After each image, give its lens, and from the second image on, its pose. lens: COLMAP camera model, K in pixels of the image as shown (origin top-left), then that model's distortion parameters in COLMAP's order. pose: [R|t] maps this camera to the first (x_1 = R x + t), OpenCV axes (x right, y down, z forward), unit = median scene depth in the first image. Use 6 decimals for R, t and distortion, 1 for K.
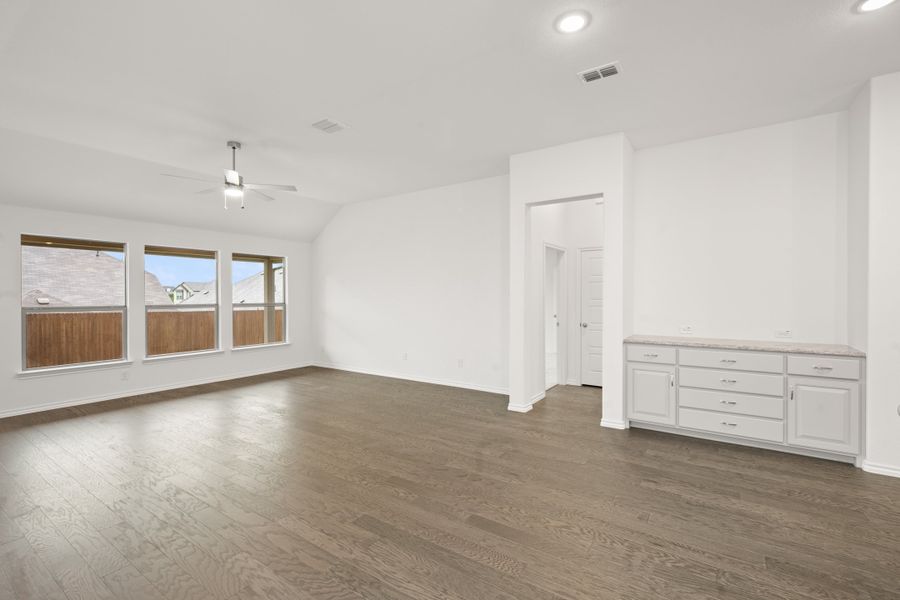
lens RADIAL K [[393.1, 0, 450.0], [0, 393.1, 300.0], [0, 0, 1]] dist [-0.000355, -0.000098]
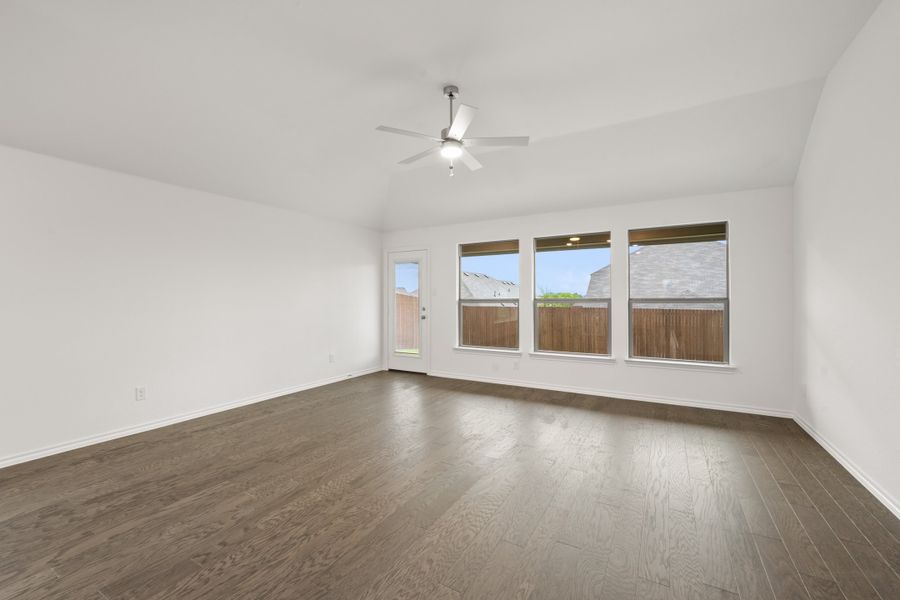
lens RADIAL K [[367.8, 0, 450.0], [0, 367.8, 300.0], [0, 0, 1]] dist [0.020760, 0.000028]
pose [[0.049572, -0.001469, -0.998769, 0.169018], [0.002782, 0.999995, -0.001333, 0.020209], [0.998767, -0.002713, 0.049575, 0.881538]]
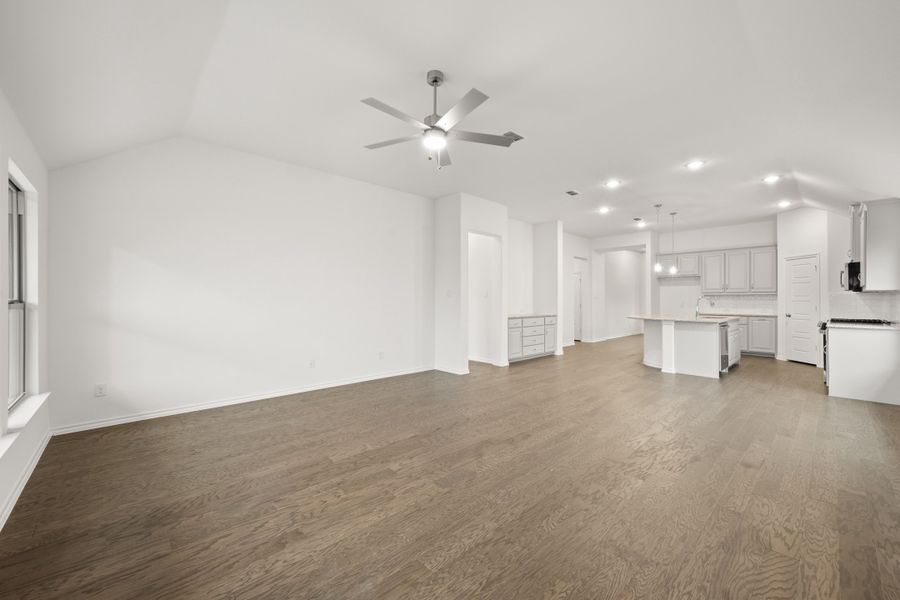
lens RADIAL K [[351.7, 0, 452.1], [0, 351.7, 299.3], [0, 0, 1]] dist [0.002746, 0.000170]
pose [[0.236035, 0.000137, 0.971745, -1.058402], [0.005528, 0.999984, -0.001484, 0.015978], [-0.971729, 0.005722, 0.236030, 0.739024]]
